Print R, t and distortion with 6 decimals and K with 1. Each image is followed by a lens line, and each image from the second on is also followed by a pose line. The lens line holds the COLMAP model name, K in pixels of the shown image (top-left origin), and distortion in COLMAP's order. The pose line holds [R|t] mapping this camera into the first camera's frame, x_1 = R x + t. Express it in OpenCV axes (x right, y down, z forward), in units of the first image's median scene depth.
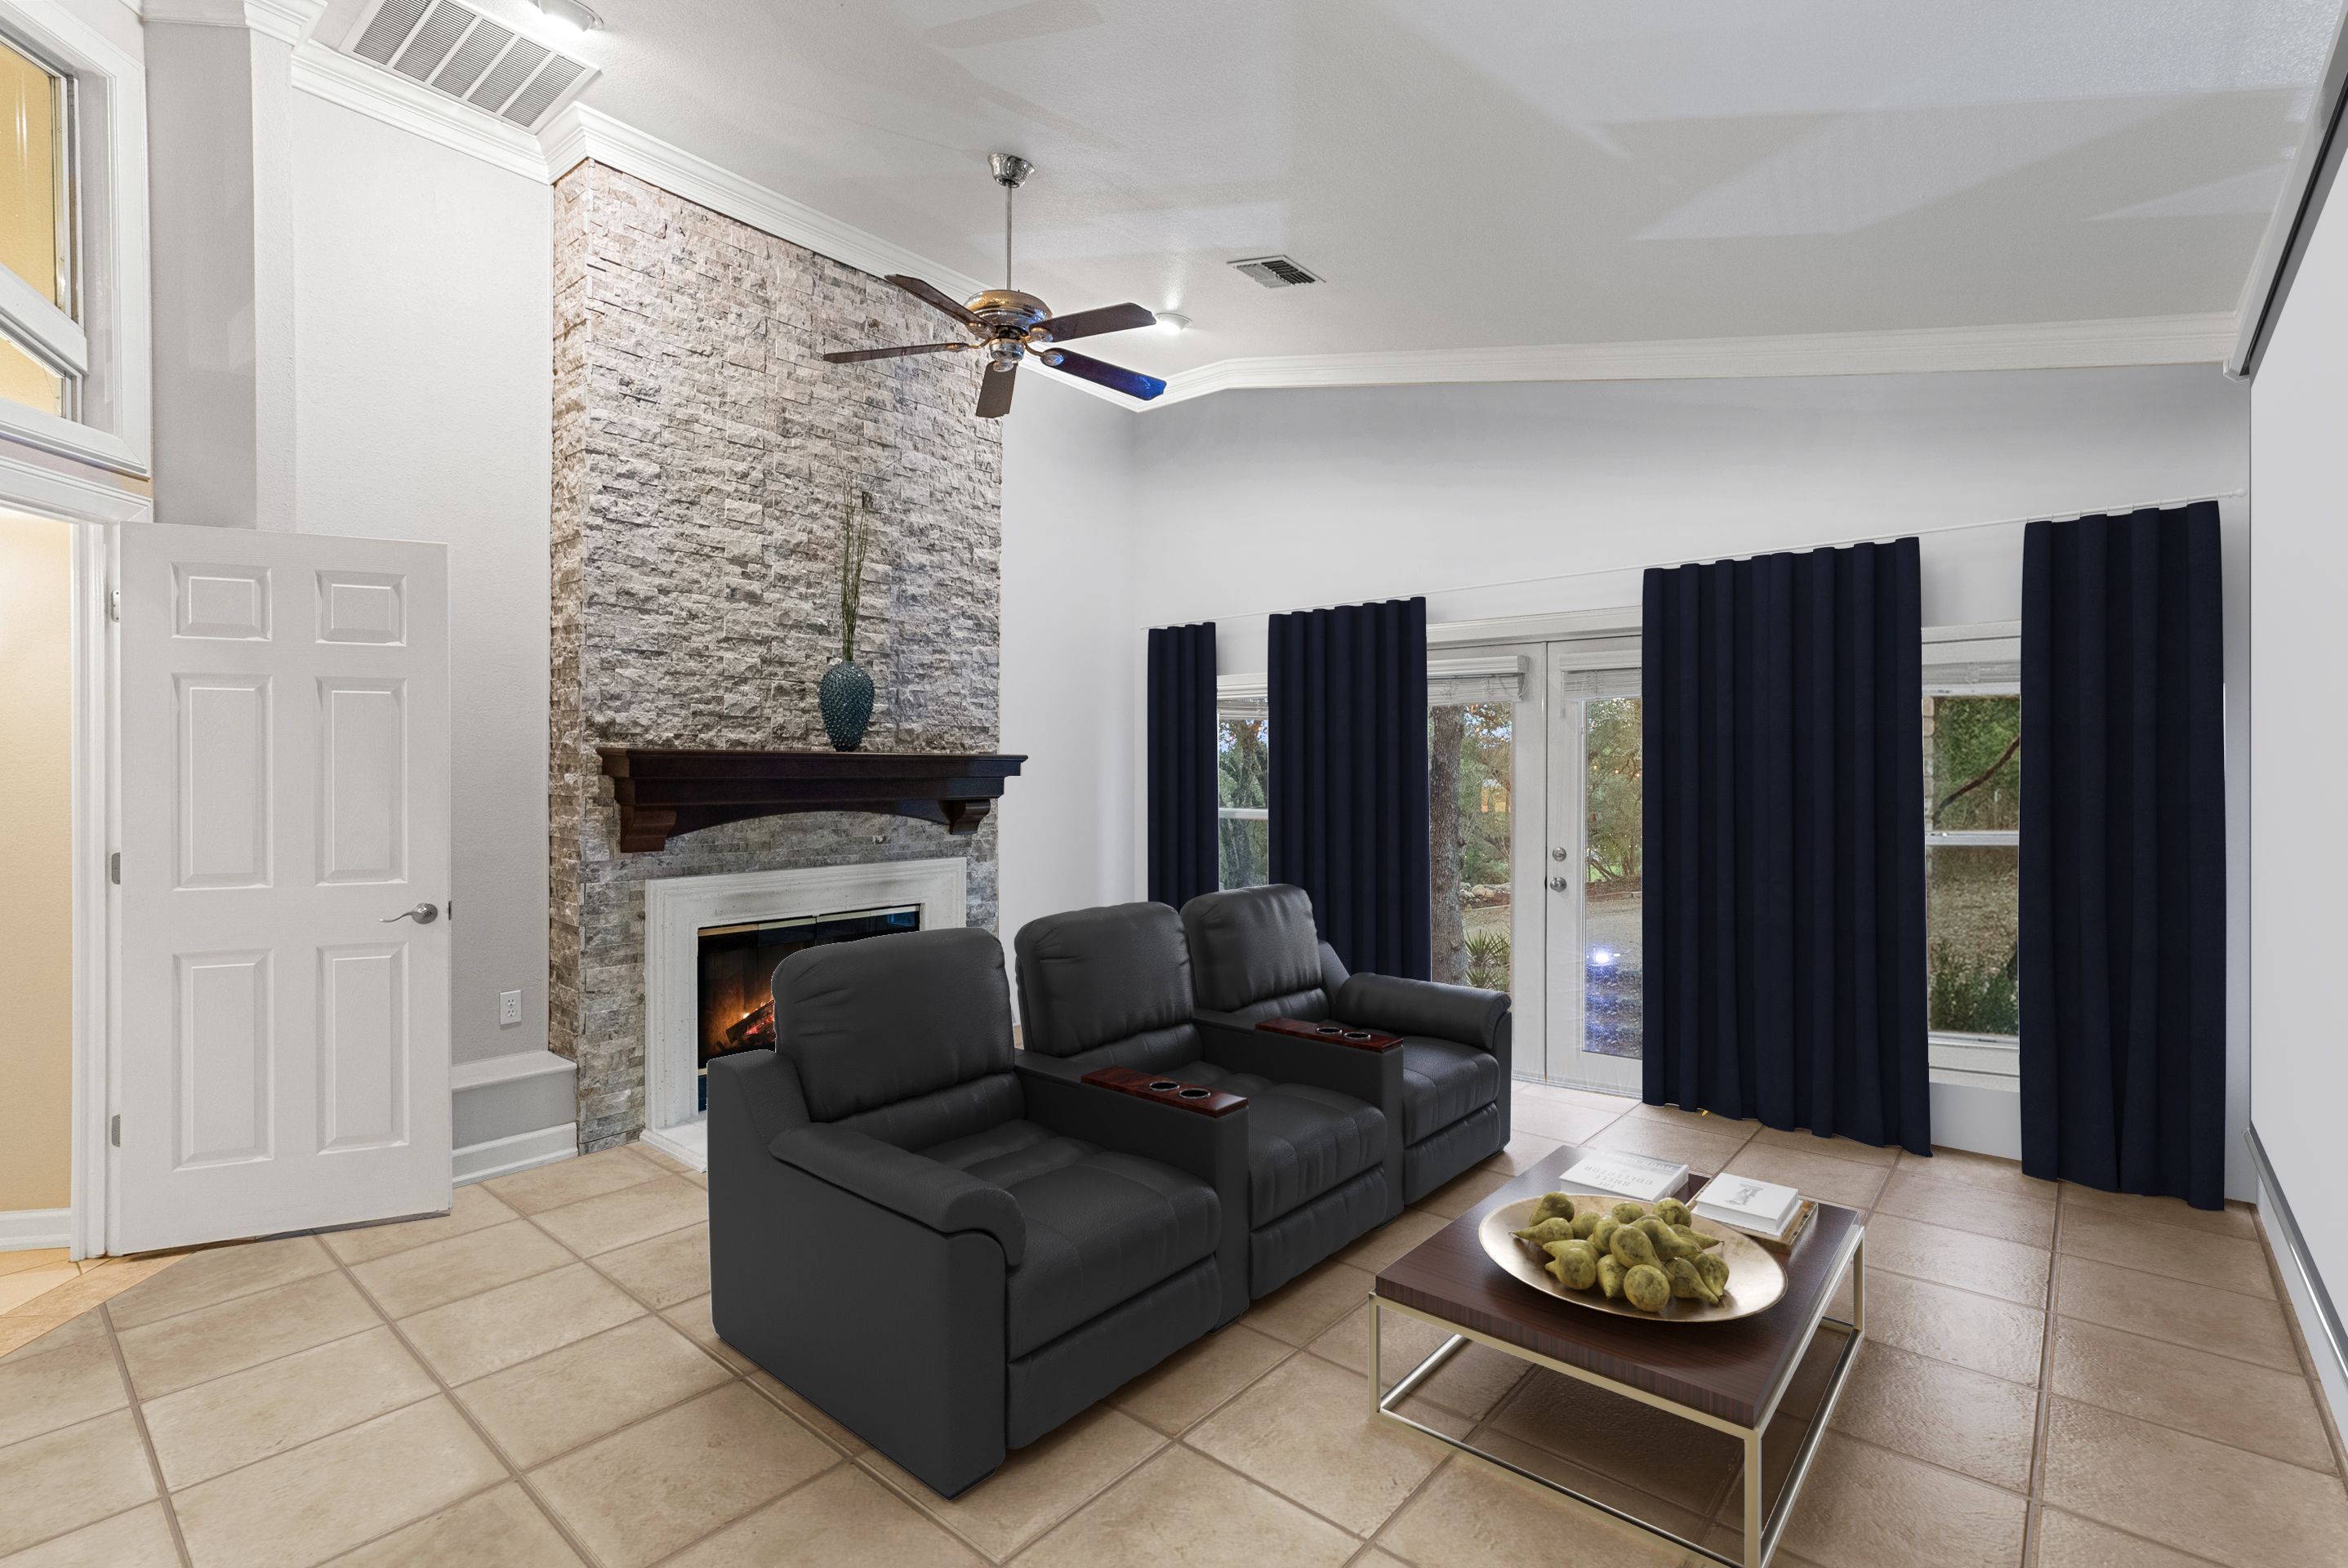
lens RADIAL K [[1065.2, 0, 1188.3], [0, 1065.2, 783.4], [0, 0, 1]] dist [-0.022236, 0.009300]
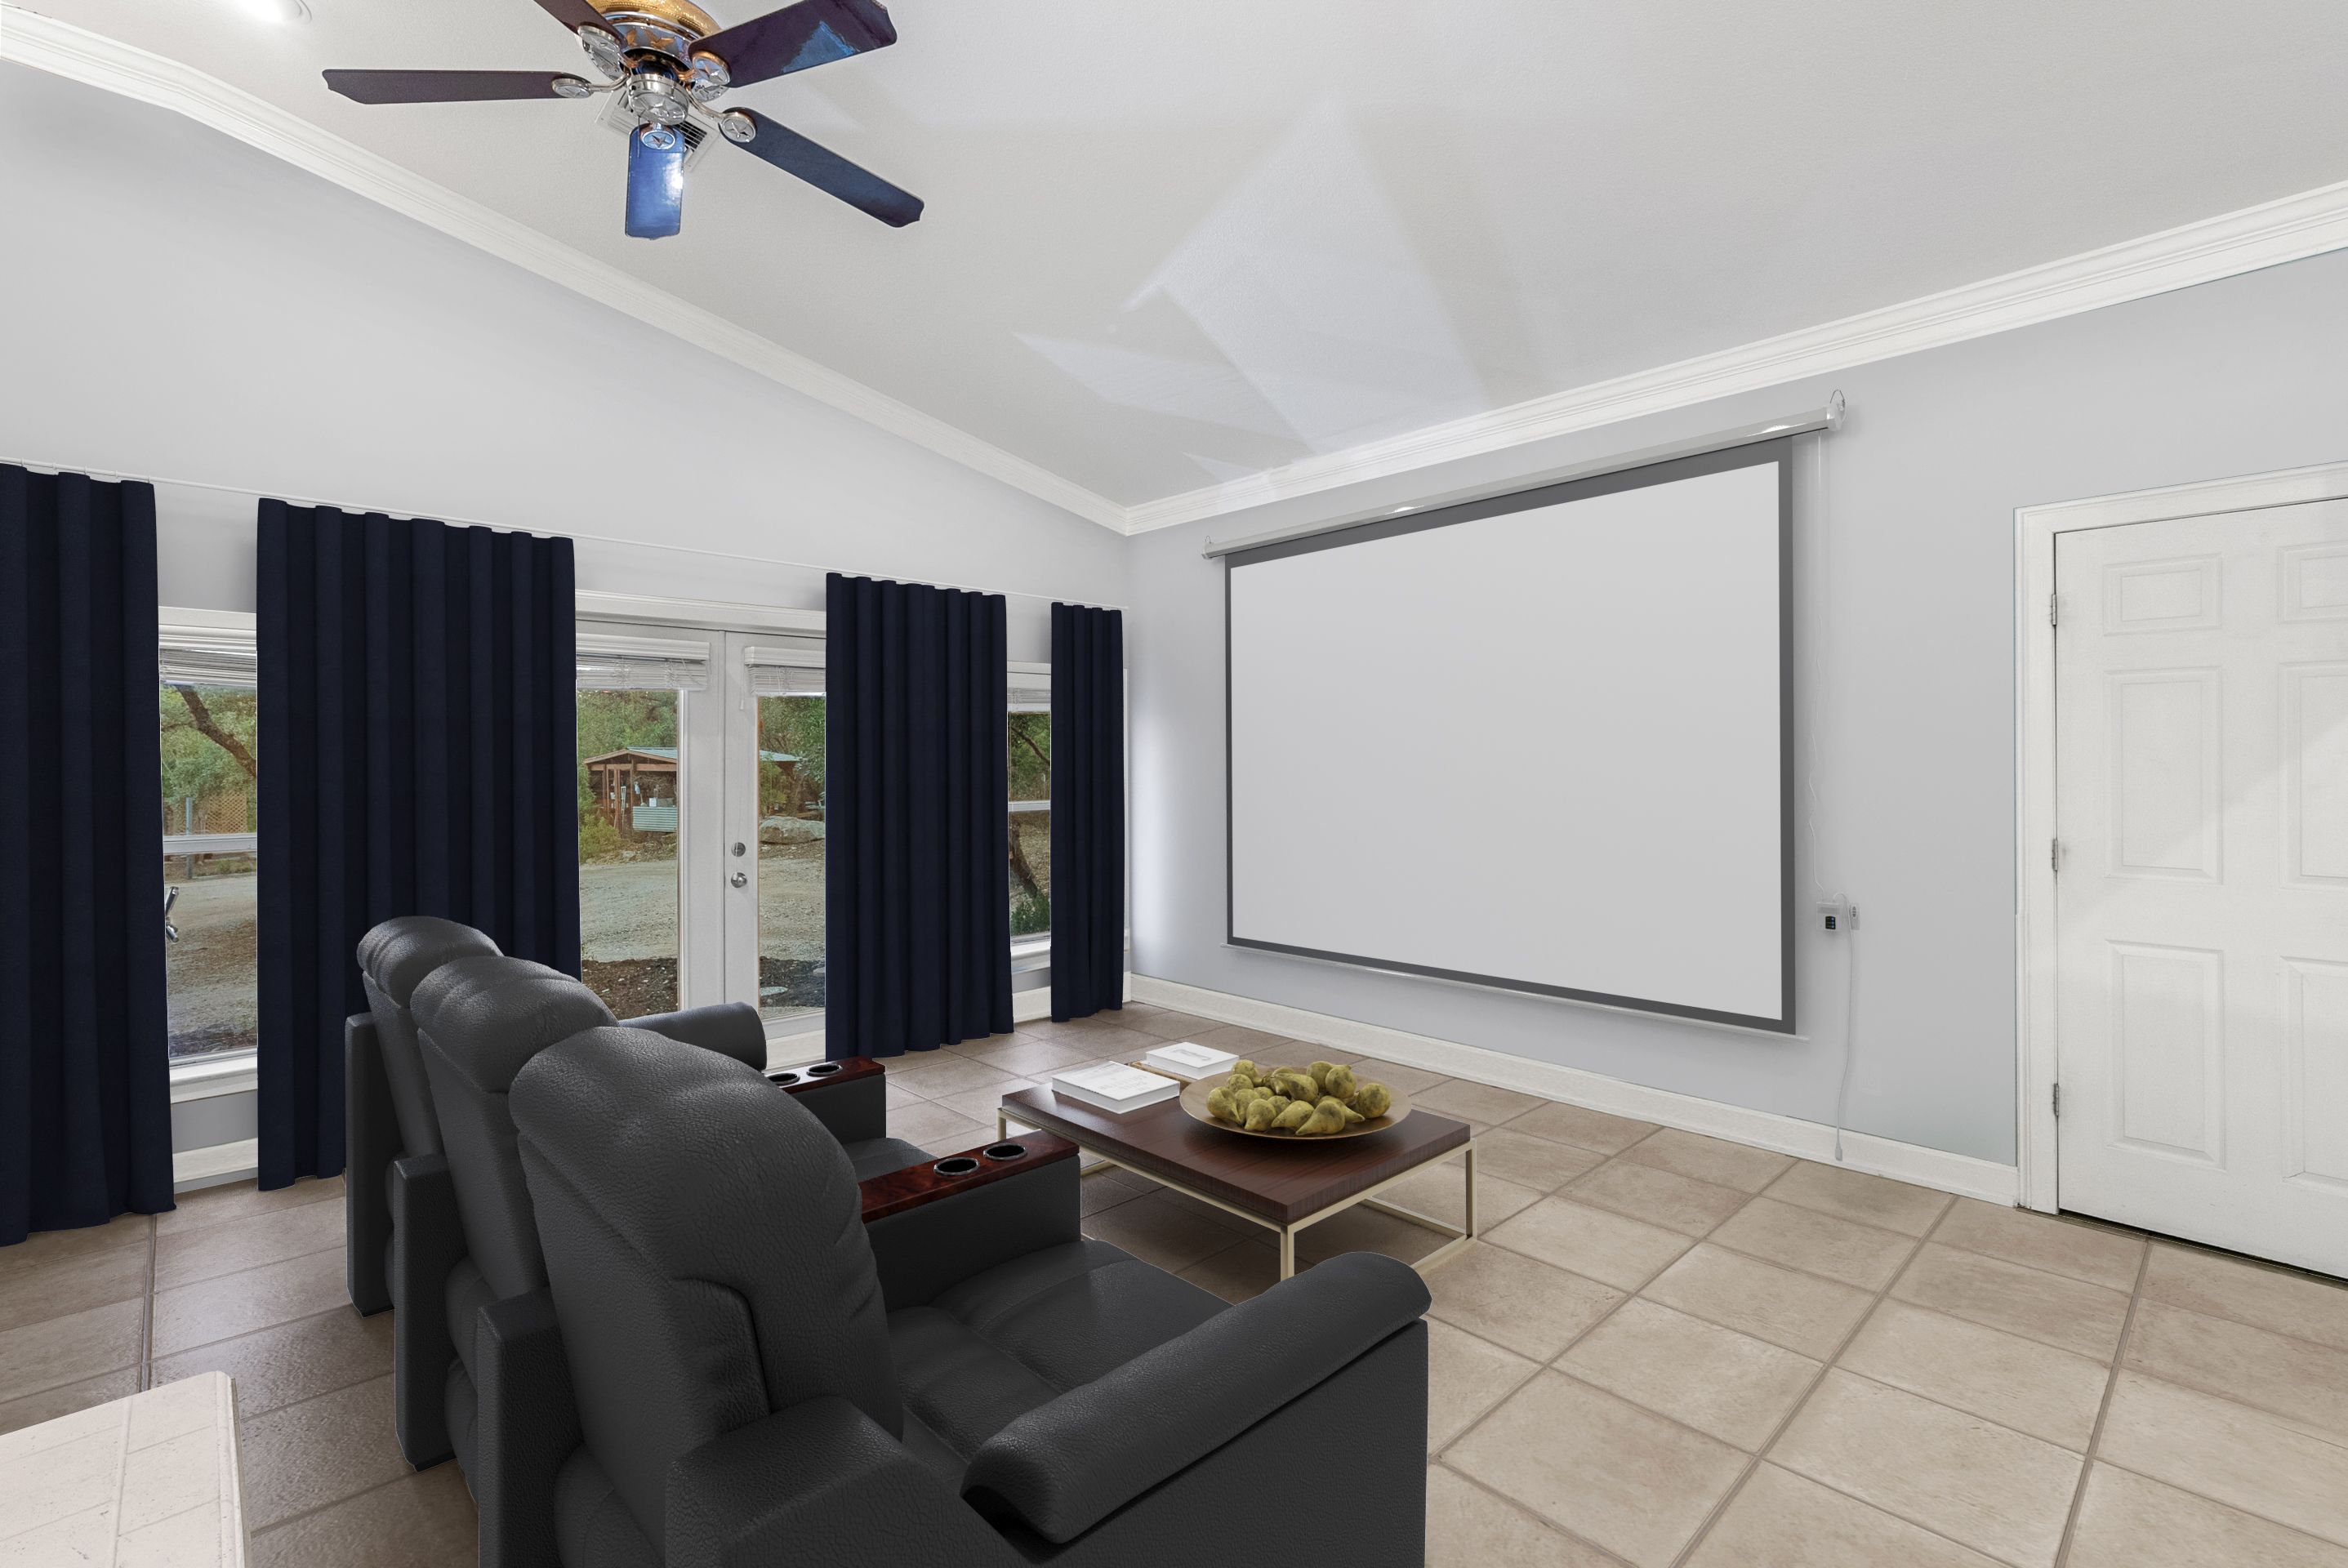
lens RADIAL K [[1065.2, 0, 1185.2], [0, 1065.2, 761.5], [0, 0, 1]] dist [-0.022236, 0.009300]
pose [[0.118220, -0.005015, 0.992975, -0.742173], [0.022691, 0.999740, 0.002348, -0.009627], [-0.992728, 0.022254, 0.118303, 0.616762]]
